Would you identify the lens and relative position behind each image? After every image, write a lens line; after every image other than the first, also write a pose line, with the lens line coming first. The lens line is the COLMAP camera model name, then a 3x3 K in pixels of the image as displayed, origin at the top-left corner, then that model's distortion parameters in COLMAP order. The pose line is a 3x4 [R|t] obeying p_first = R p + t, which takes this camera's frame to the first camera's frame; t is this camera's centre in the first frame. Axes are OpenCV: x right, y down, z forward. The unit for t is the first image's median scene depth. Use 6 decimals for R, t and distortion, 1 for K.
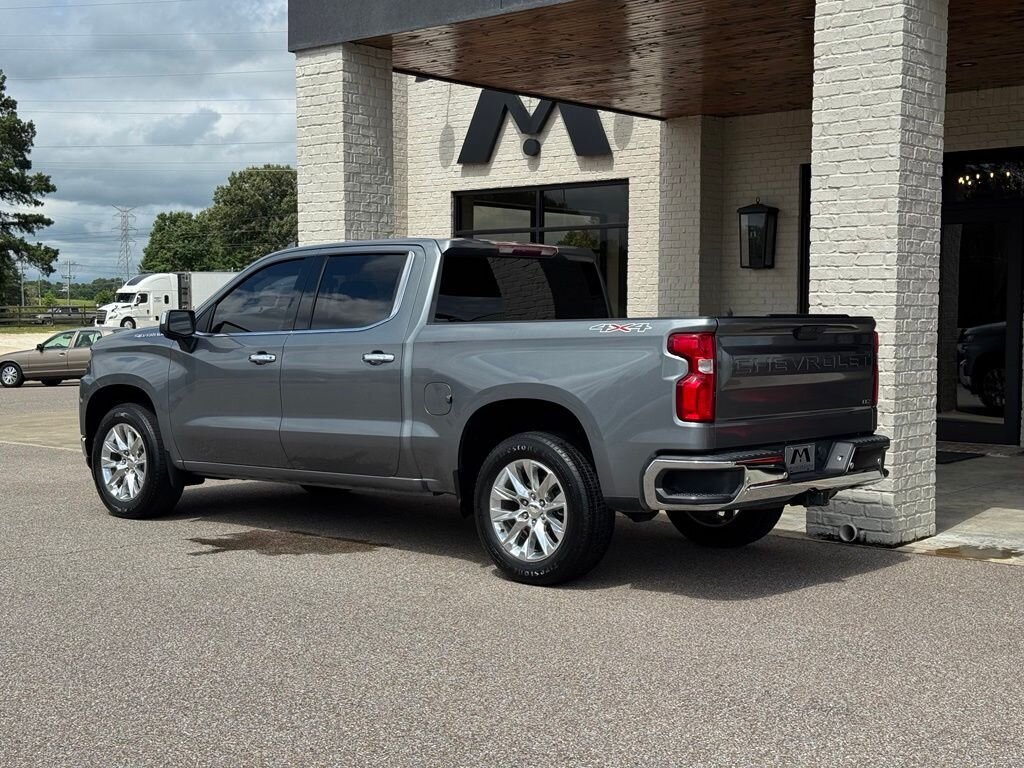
lens RADIAL K [[1435.4, 0, 503.1], [0, 1435.4, 383.5], [0, 0, 1]] dist [0.134209, 0.000000]
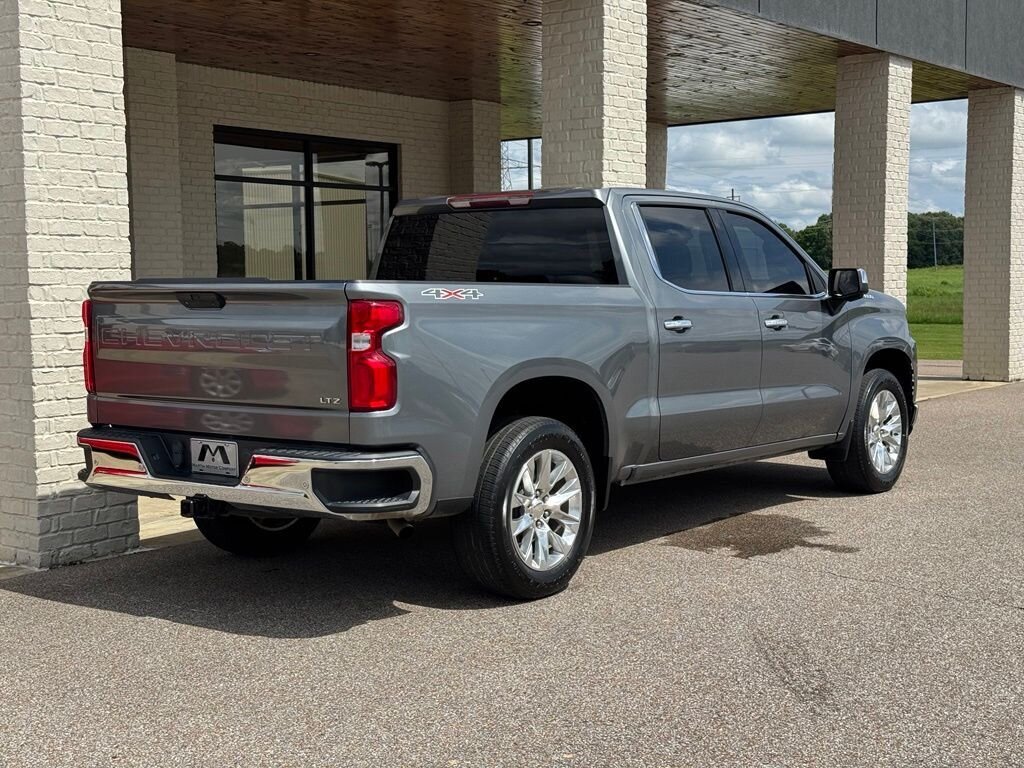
lens RADIAL K [[1435.4, 0, 516.8], [0, 1435.4, 387.9], [0, 0, 1]] dist [0.134209, 0.000000]
pose [[-0.071384, -0.080770, 0.994173, -0.746971], [0.058696, 0.994649, 0.085023, -0.045612], [-0.995720, 0.064423, -0.066261, 0.881399]]
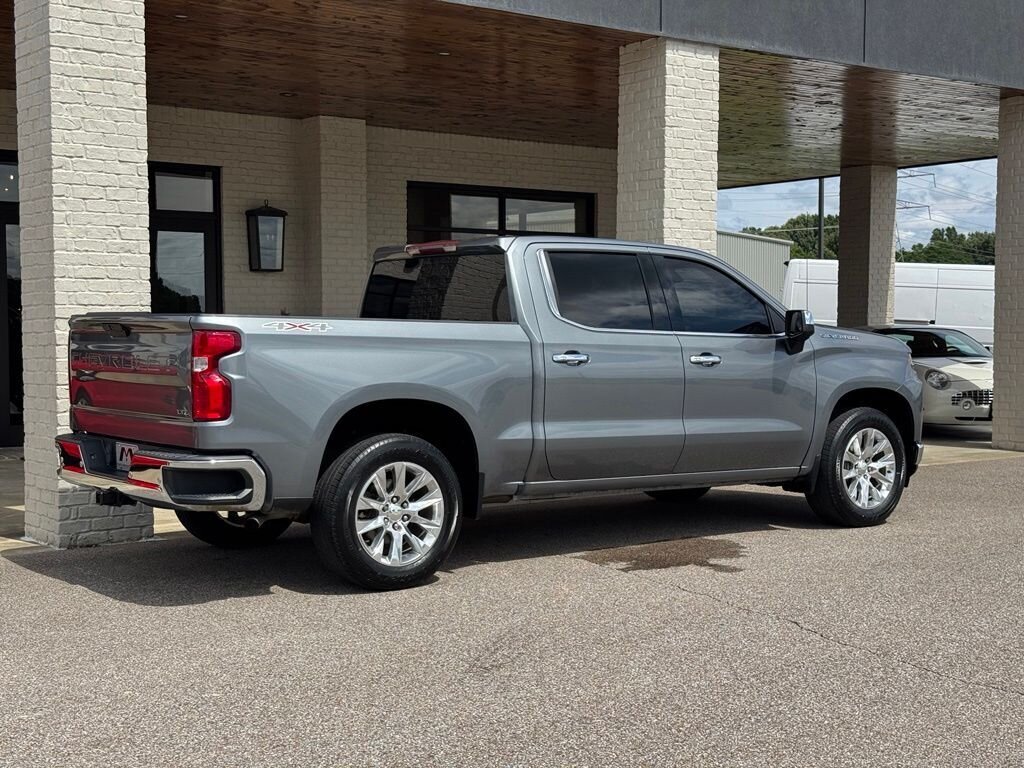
lens RADIAL K [[1435.4, 0, 513.9], [0, 1435.4, 391.5], [0, 0, 1]] dist [0.134209, 0.000000]
pose [[0.200745, -0.051818, 0.978272, -0.813491], [0.050515, 0.997819, 0.042487, -0.031285], [-0.978340, 0.040888, 0.202925, 0.665285]]
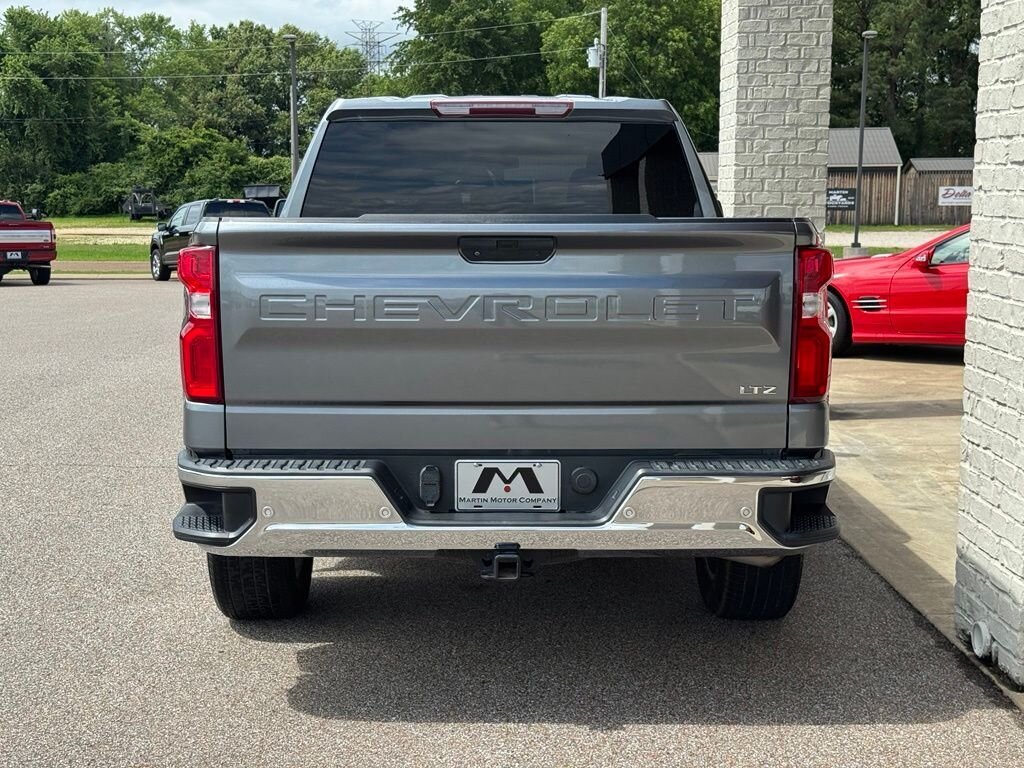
lens RADIAL K [[1435.4, 0, 502.4], [0, 1435.4, 385.0], [0, 0, 1]] dist [0.134209, 0.000000]
pose [[0.677907, 0.096397, -0.728800, 0.367598], [-0.034610, 0.994451, 0.099341, -0.023666], [0.734332, -0.042120, 0.677482, 0.398006]]
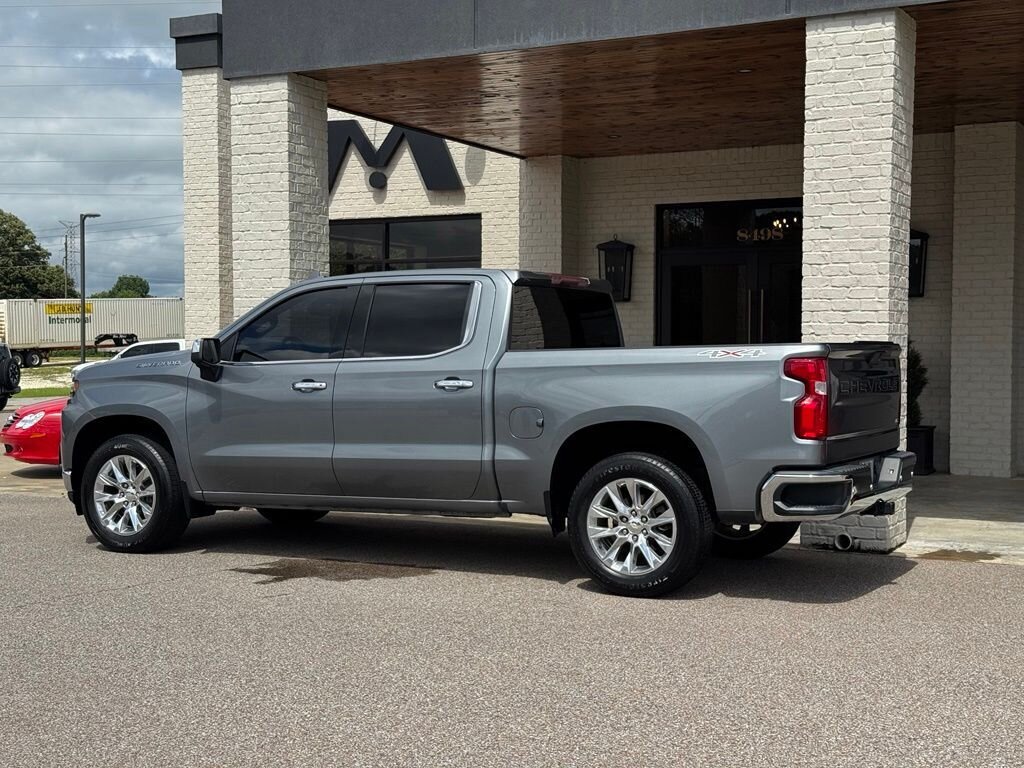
lens RADIAL K [[1435.4, 0, 508.4], [0, 1435.4, 389.4], [0, 0, 1]] dist [0.134209, 0.000000]
pose [[0.971808, -0.007494, 0.235654, -0.198742], [0.011935, 0.999777, -0.017427, 0.002908], [-0.235471, 0.019749, 0.971681, -0.005297]]
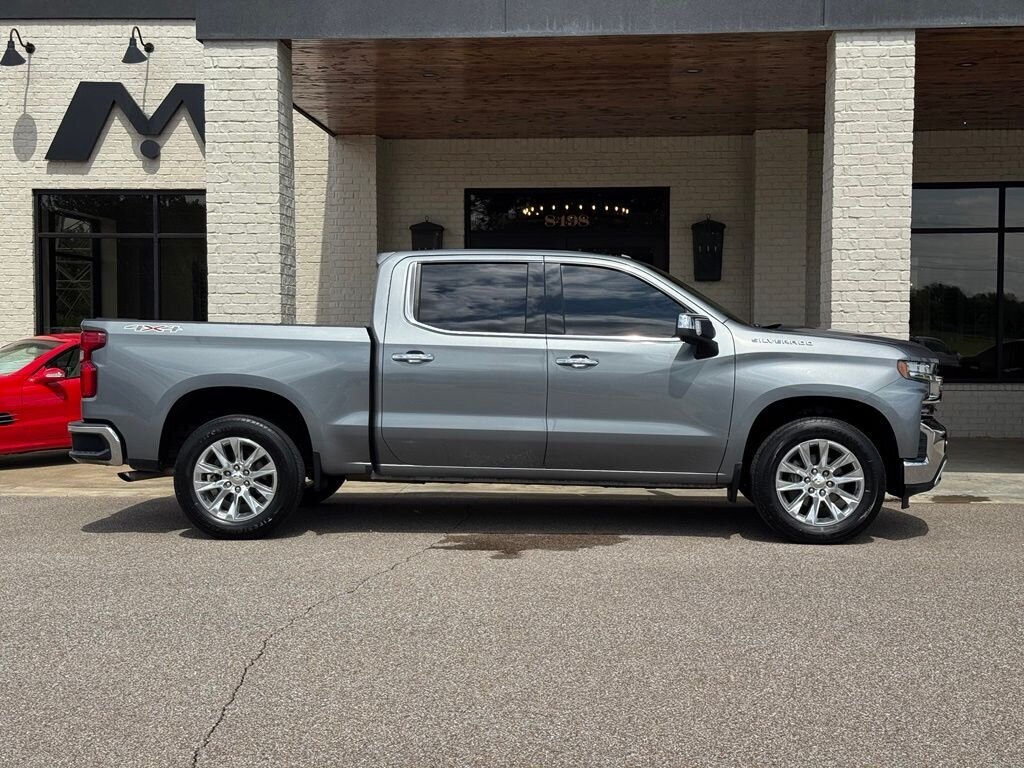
lens RADIAL K [[1435.4, 0, 513.8], [0, 1435.4, 389.6], [0, 0, 1]] dist [0.134209, 0.000000]
pose [[0.793553, -0.029044, 0.607807, -0.573958], [0.033545, 0.999429, 0.003961, -0.001325], [-0.607575, 0.017246, 0.794075, 0.142649]]
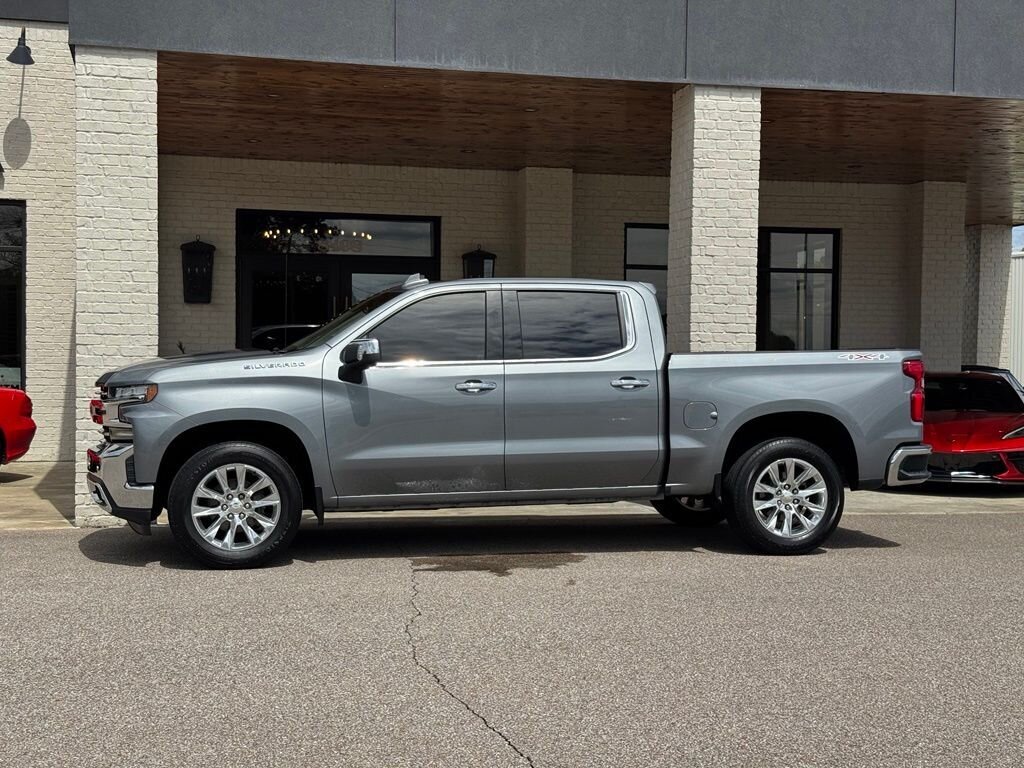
lens RADIAL K [[1435.4, 0, 509.4], [0, 1435.4, 388.2], [0, 0, 1]] dist [0.134209, 0.000000]
pose [[0.573961, -0.015452, 0.818737, -0.741316], [0.032283, 0.999472, -0.003769, -0.008594], [-0.818246, 0.028594, 0.574157, 0.285256]]
